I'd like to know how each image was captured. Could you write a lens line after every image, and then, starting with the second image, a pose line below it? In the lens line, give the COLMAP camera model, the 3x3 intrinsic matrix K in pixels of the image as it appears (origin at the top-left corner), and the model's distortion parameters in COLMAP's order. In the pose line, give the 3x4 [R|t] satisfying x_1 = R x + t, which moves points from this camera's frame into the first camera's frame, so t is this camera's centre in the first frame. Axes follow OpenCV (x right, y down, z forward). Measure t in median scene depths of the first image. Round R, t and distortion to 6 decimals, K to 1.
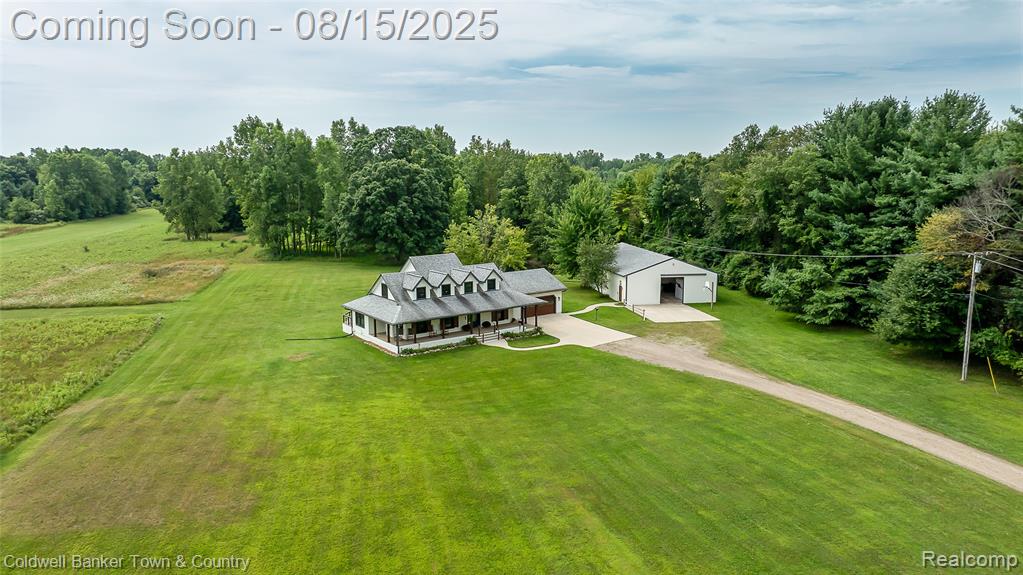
lens RADIAL K [[717.1, 0, 511.5], [0, 717.1, 287.5], [0, 0, 1]] dist [-0.033175, 0.002252]
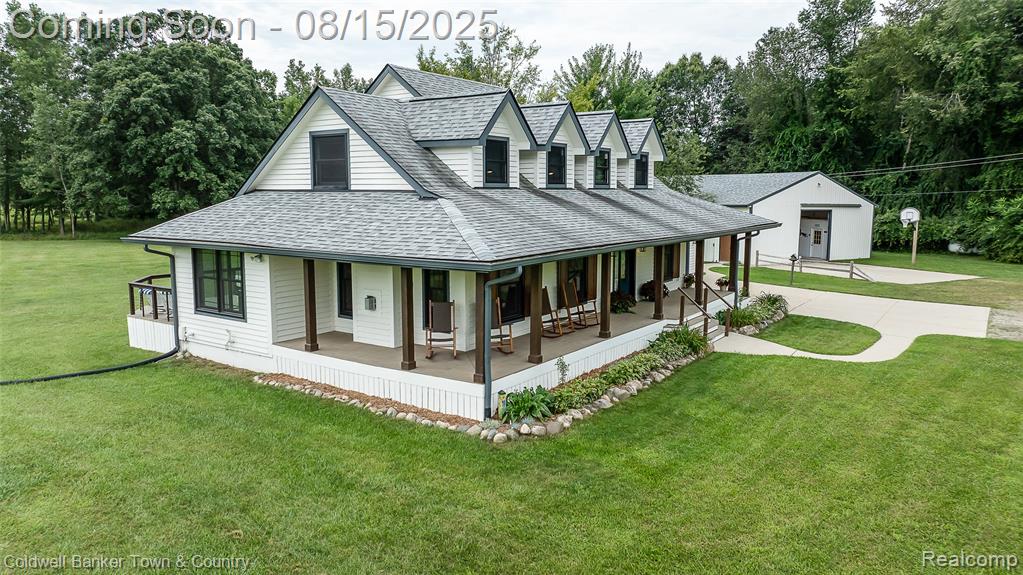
lens RADIAL K [[720.7, 0, 512.7], [0, 720.7, 282.4], [0, 0, 1]] dist [-0.070862, 0.083555]
pose [[0.943770, -0.036722, 0.328556, -0.184073], [0.049391, 0.998320, -0.030293, 0.051853], [-0.326891, 0.044818, 0.943999, 0.691633]]
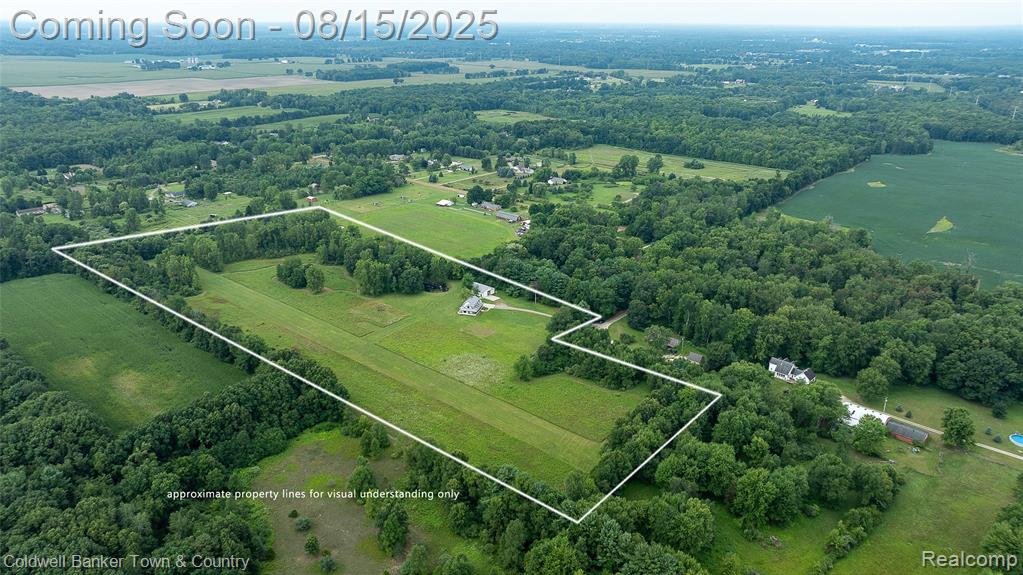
lens RADIAL K [[719.3, 0, 514.6], [0, 719.3, 287.4], [0, 0, 1]] dist [-0.039822, 0.048611]
pose [[0.779555, -0.215581, 0.588064, -3.608363], [0.097735, 0.969266, 0.225768, -1.590433], [-0.618662, -0.118524, 0.776666, -4.347970]]
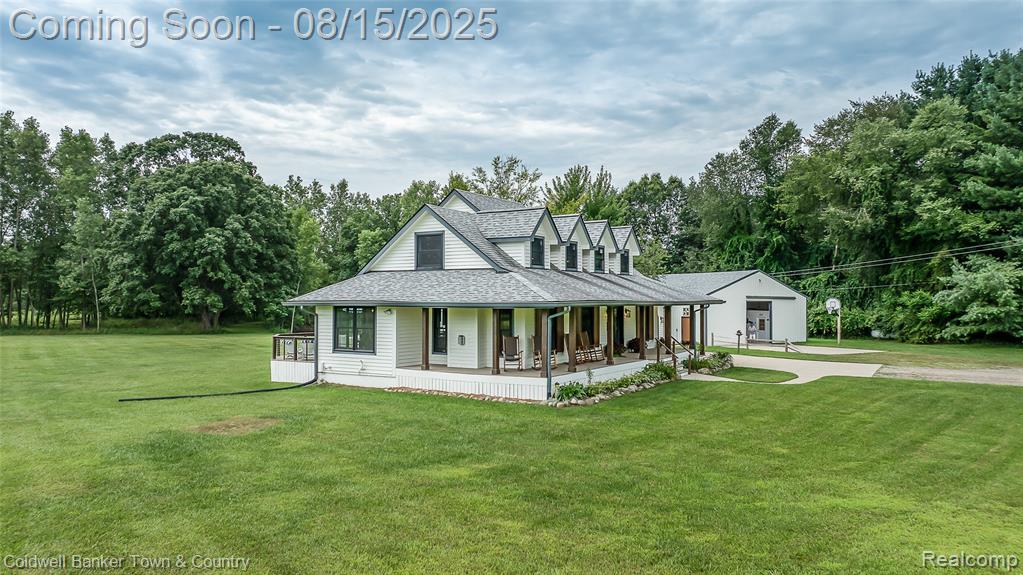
lens RADIAL K [[717.1, 0, 511.5], [0, 717.1, 287.5], [0, 0, 1]] dist [-0.033175, 0.002252]
pose [[0.926419, 0.010641, 0.376343, -0.256077], [0.058349, 0.983465, -0.171443, 0.083003], [-0.371944, 0.180787, 0.910480, 0.595024]]
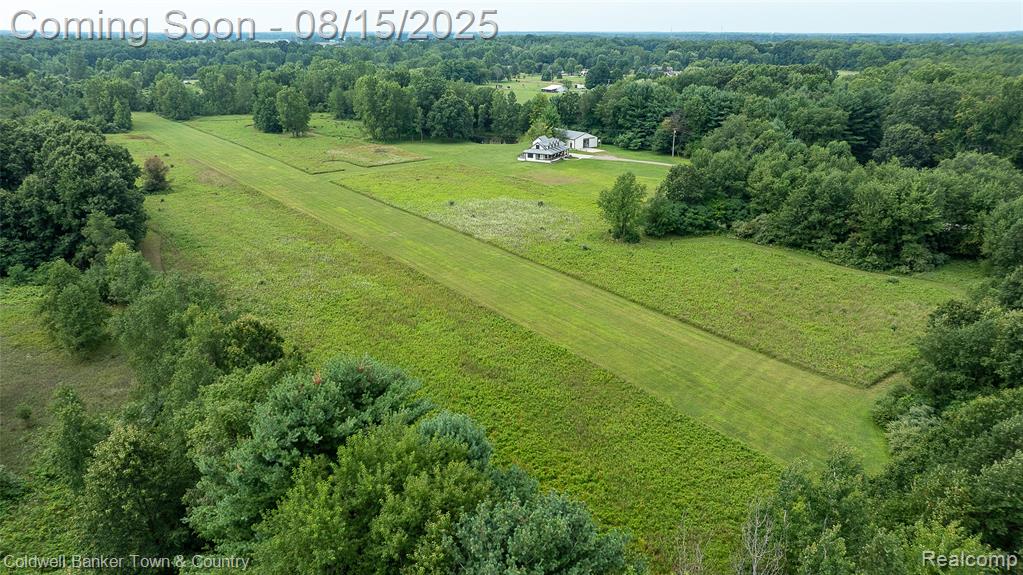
lens RADIAL K [[717.1, 0, 511.5], [0, 717.1, 287.5], [0, 0, 1]] dist [-0.033175, 0.002252]
pose [[0.896406, -0.146736, 0.418240, -1.752067], [0.070766, 0.978887, 0.191762, -0.003129], [-0.437548, -0.142300, 0.887864, -2.058921]]
